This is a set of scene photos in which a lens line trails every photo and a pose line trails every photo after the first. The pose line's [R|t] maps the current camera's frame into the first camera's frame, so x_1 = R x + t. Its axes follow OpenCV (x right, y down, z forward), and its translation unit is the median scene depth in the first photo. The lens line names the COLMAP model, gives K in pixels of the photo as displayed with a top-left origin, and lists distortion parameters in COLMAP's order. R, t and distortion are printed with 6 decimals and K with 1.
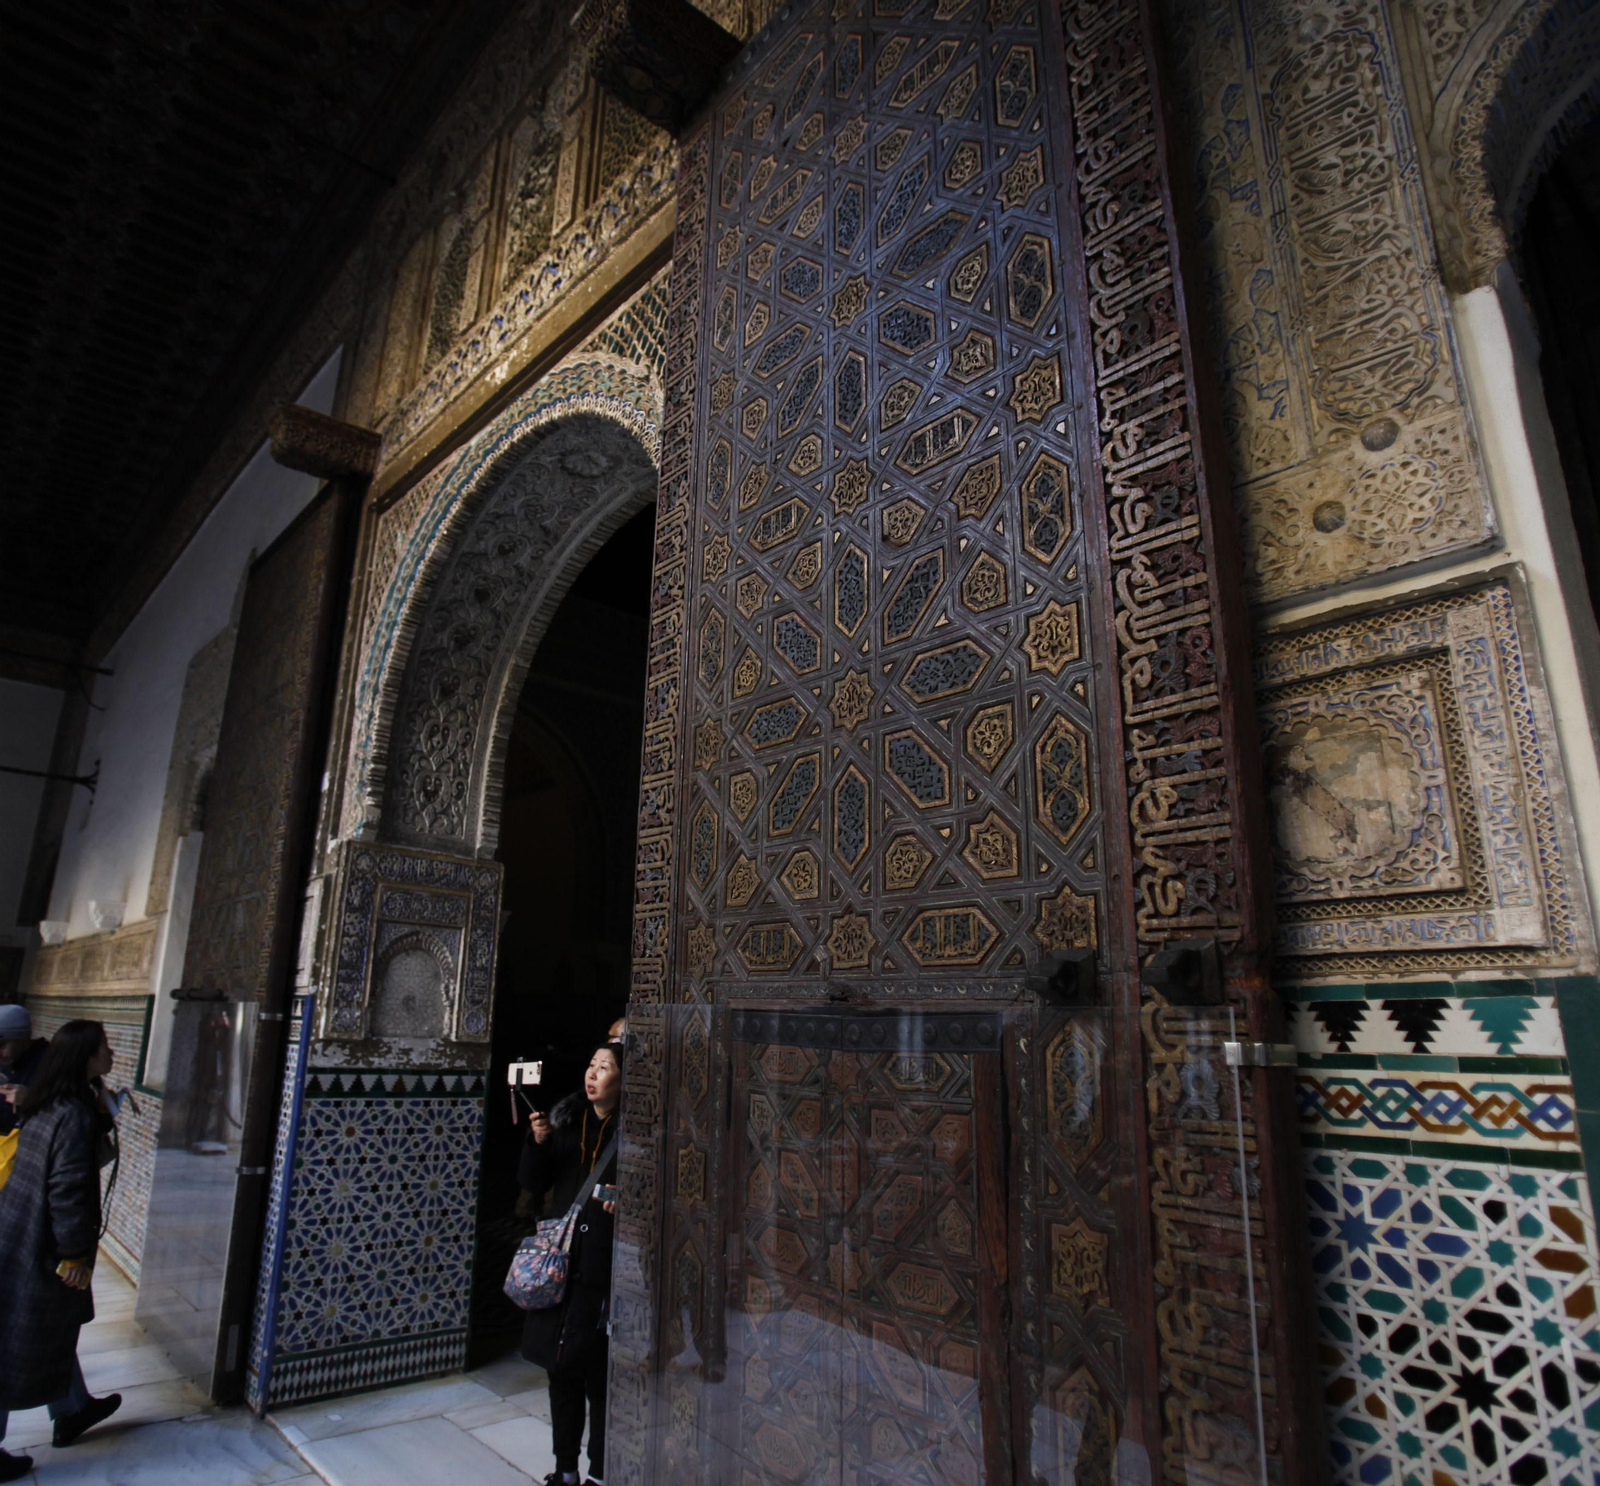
lens RADIAL K [[1024.7, 0, 766.9], [0, 1024.7, 756.4], [0, 0, 1]] dist [-0.086640, 0.047073]
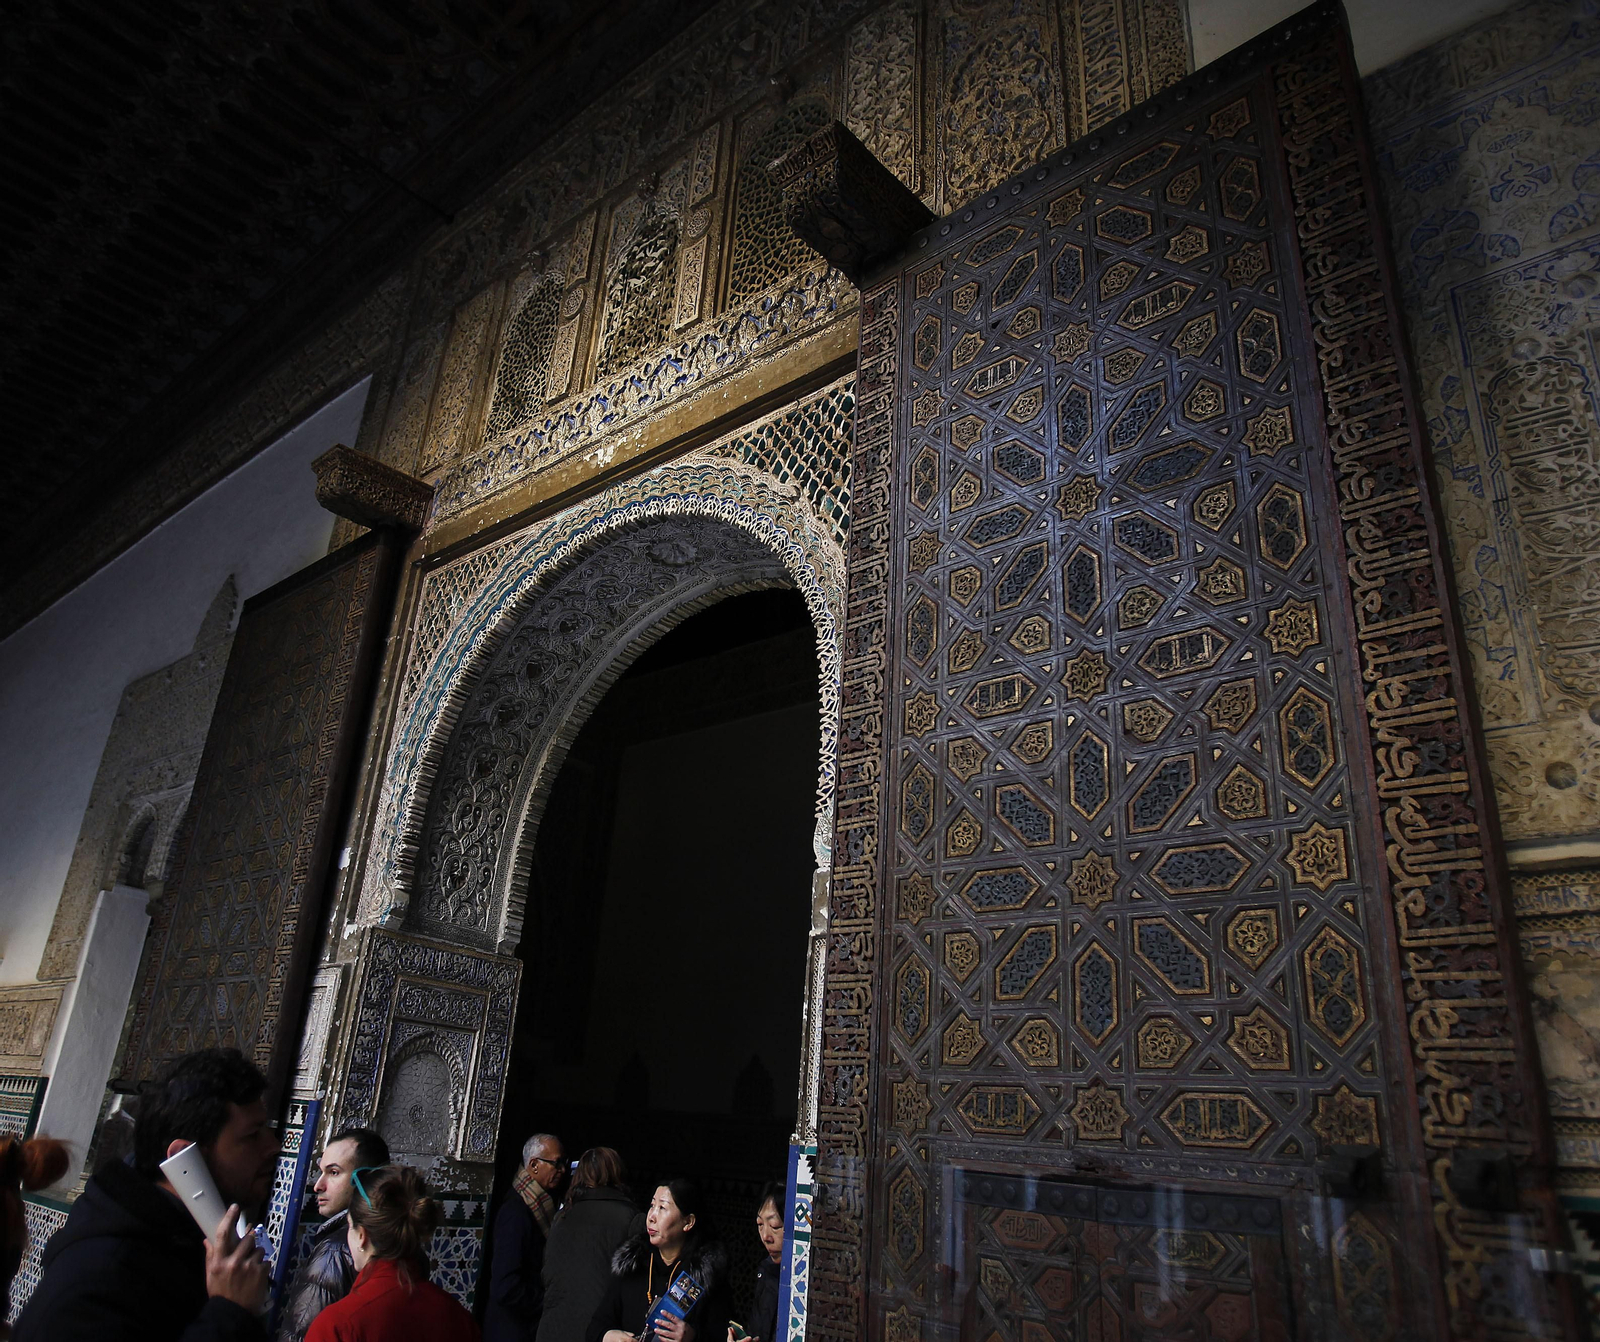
lens RADIAL K [[1162.9, 0, 764.0], [0, 1162.9, 667.4], [0, 0, 1]] dist [-0.073169, 0.062310]
pose [[0.992534, 0.090157, 0.082141, -0.359663], [-0.078826, 0.988103, -0.132058, -0.083284], [-0.093069, 0.124597, 0.987833, -0.187420]]
